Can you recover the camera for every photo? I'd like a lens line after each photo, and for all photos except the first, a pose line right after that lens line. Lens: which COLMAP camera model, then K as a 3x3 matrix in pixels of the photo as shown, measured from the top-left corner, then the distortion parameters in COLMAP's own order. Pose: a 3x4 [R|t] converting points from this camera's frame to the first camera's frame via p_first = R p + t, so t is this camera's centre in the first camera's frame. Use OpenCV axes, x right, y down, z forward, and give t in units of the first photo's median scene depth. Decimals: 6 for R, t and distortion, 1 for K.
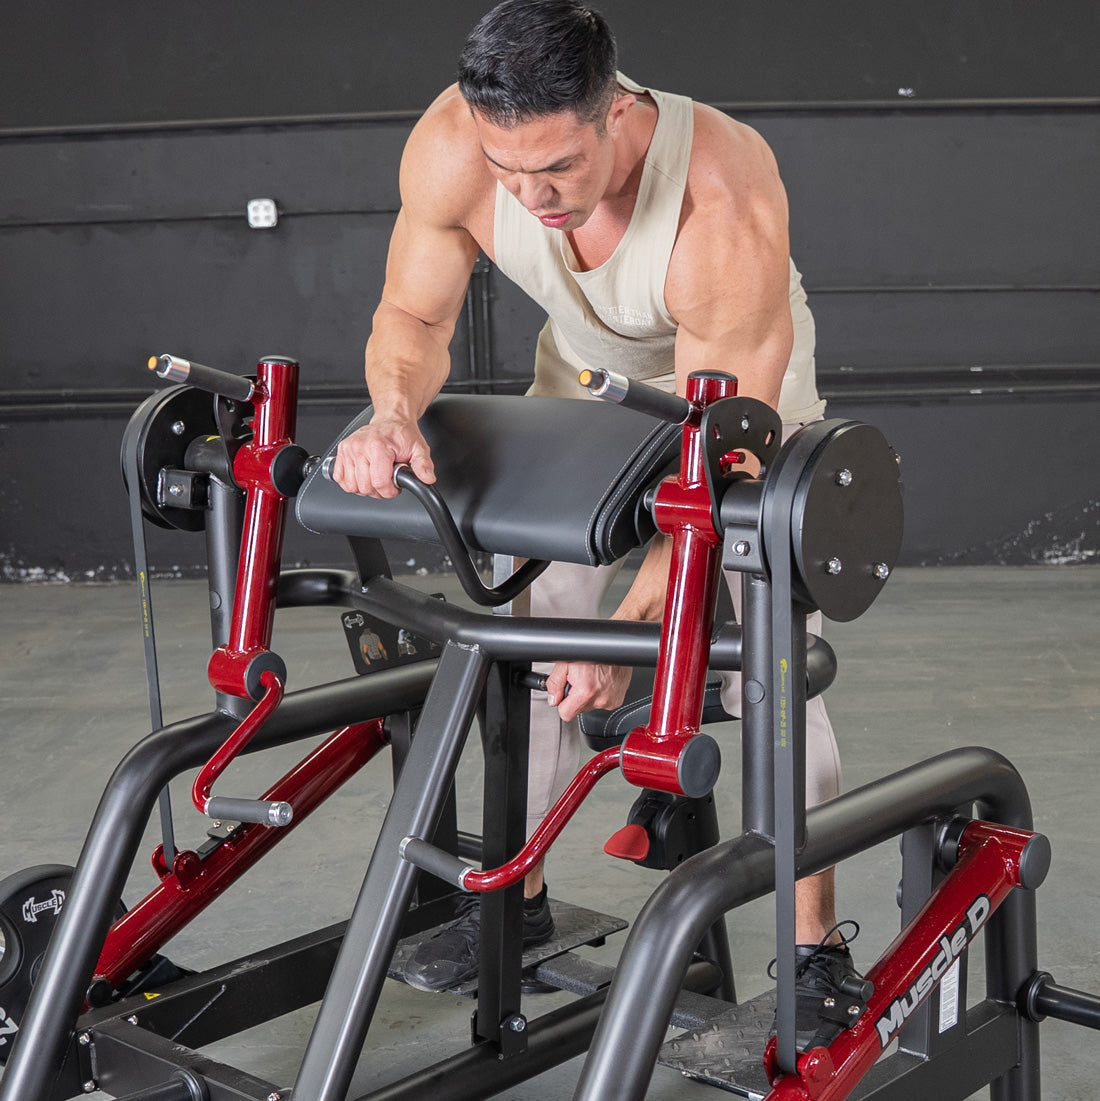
lens RADIAL K [[1931.4, 0, 622.4], [0, 1931.4, 747.1], [0, 0, 1]] dist [-0.147084, 0.162603]
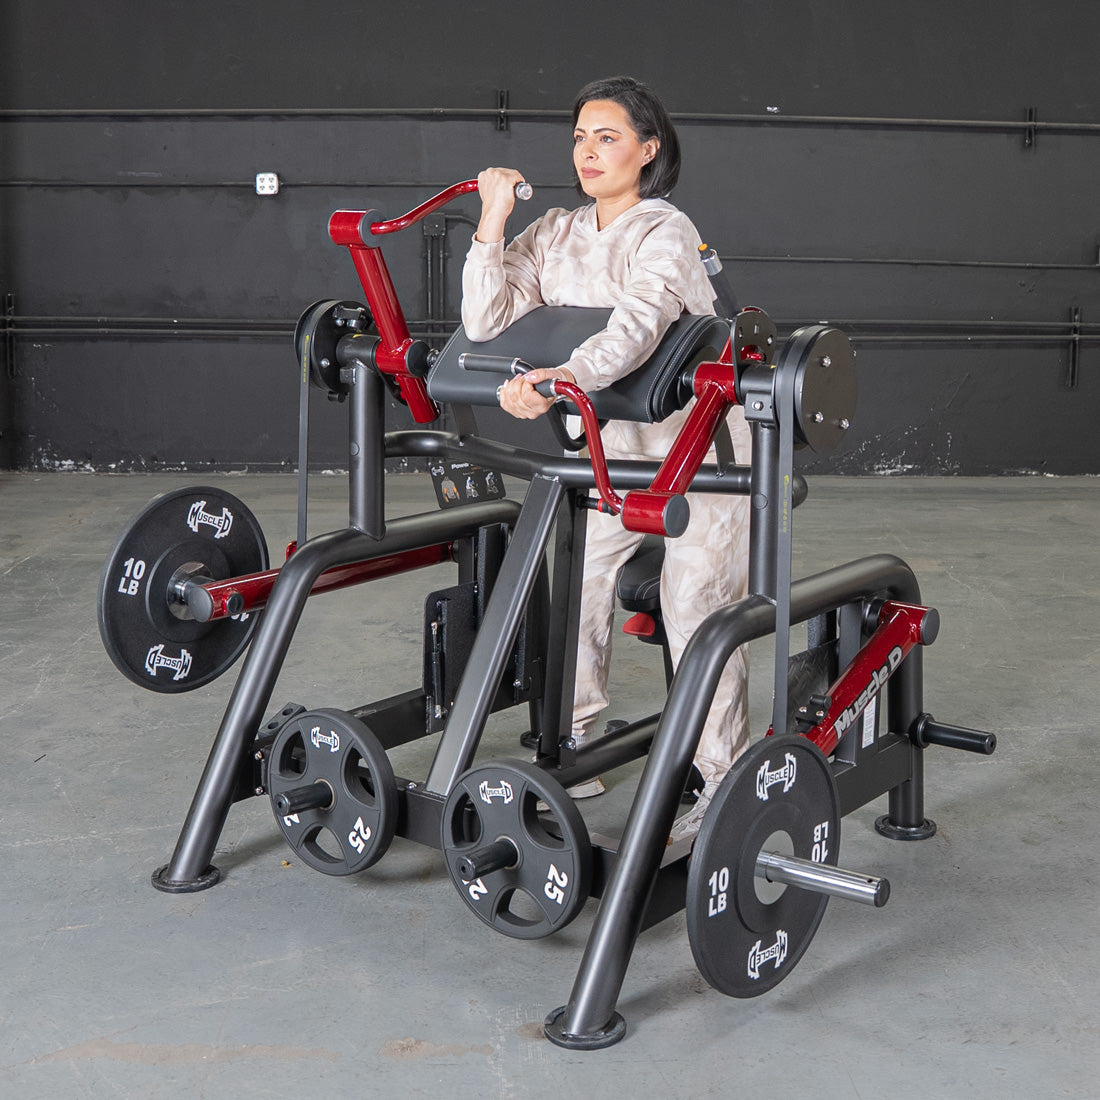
lens RADIAL K [[1688.0, 0, 631.3], [0, 1688.0, 501.3], [0, 0, 1]] dist [-0.162166, 0.117241]
pose [[0.995201, 0.020065, 0.095776, -0.088302], [-0.011050, 0.995536, -0.093738, 0.053492], [-0.097229, 0.092230, 0.990979, -0.175147]]
